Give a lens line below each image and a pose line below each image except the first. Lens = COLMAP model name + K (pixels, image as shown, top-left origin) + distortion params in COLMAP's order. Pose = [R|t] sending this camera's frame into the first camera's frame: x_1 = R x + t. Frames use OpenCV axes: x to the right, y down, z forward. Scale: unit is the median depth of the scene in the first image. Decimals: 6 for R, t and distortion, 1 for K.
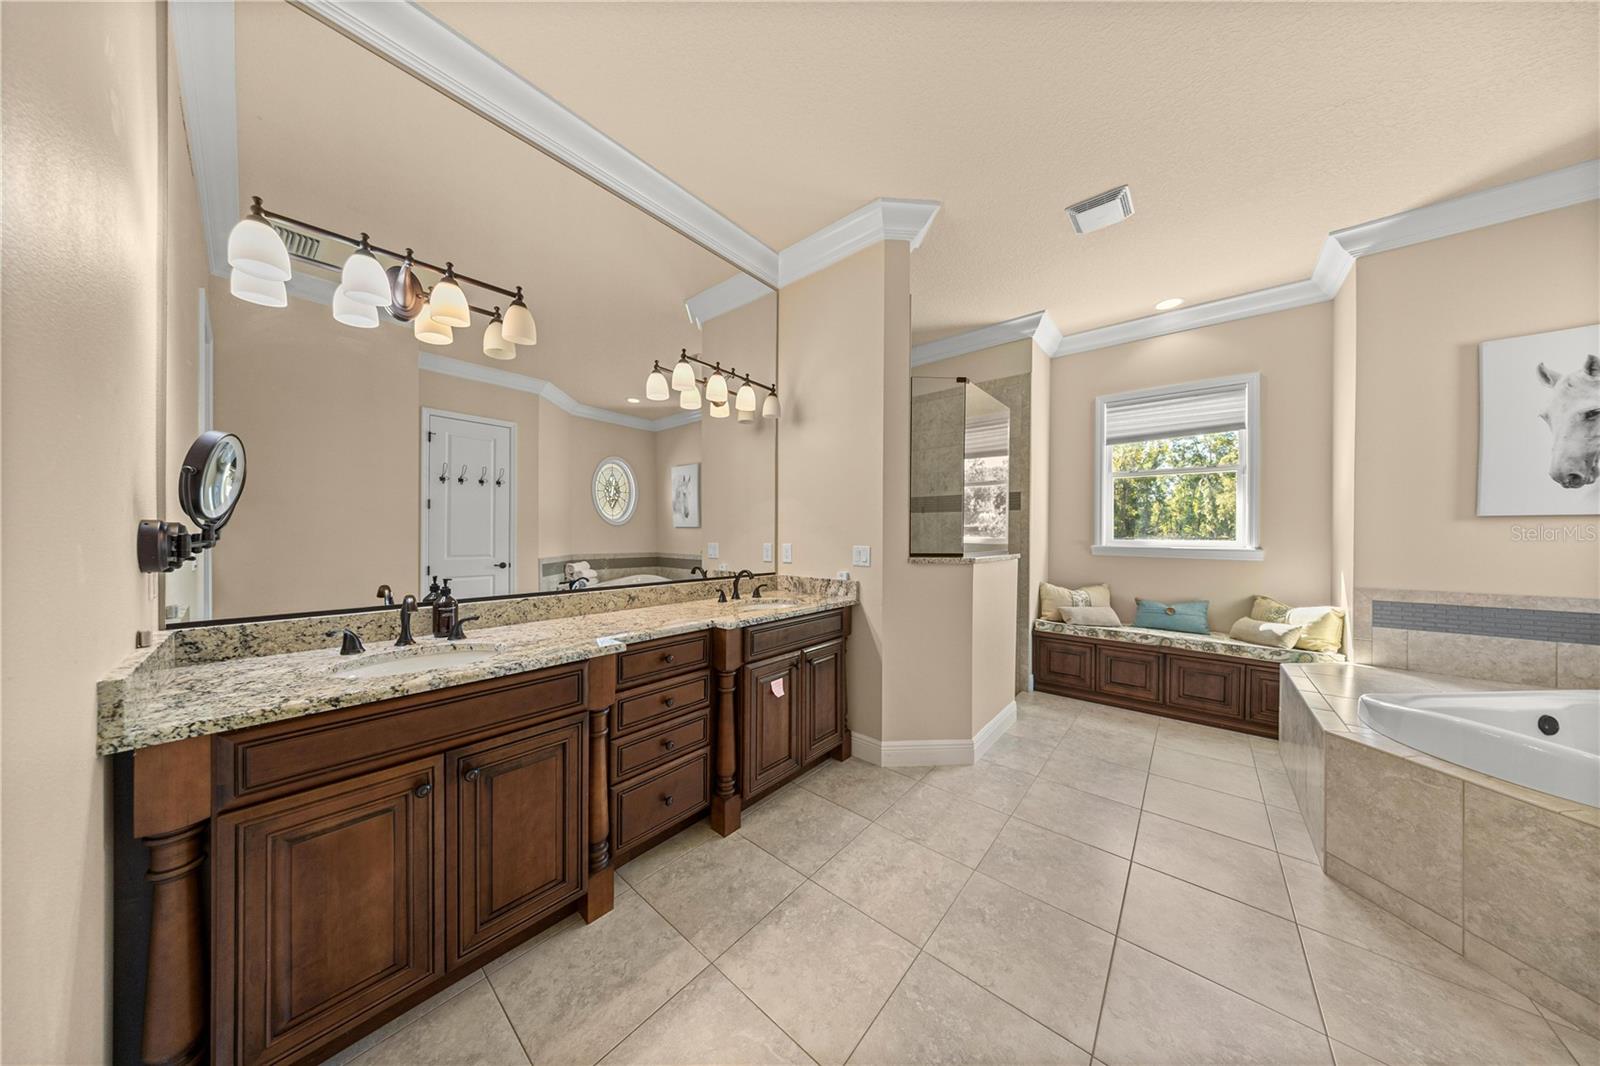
lens RADIAL K [[465.4, 0, 800.0], [0, 465.4, 533.0], [0, 0, 1]] dist [0.000104, -0.000033]
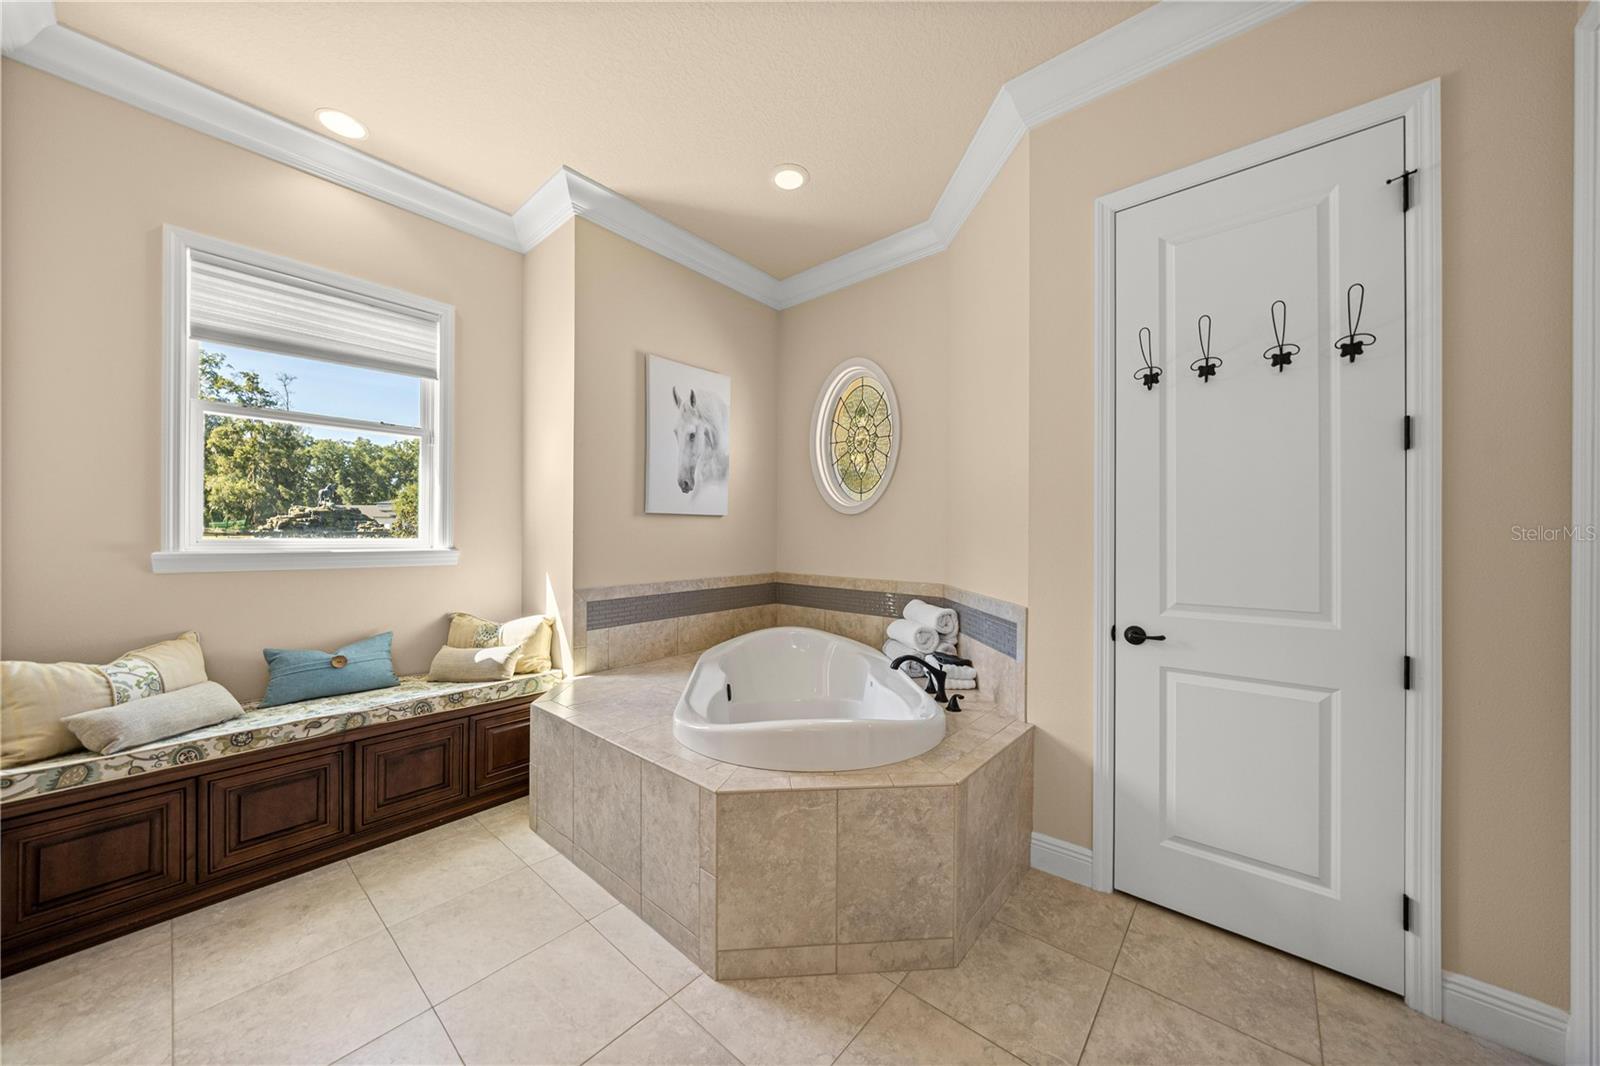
lens RADIAL K [[545.5, 0, 800.0], [0, 545.5, 533.0], [0, 0, 1]] dist [0.000647, -0.002697]
pose [[0.003775, -0.004187, 0.999984, 0.140343], [-0.007930, 0.999960, 0.004217, 0.001503], [-0.999961, -0.007945, 0.003742, 0.484556]]
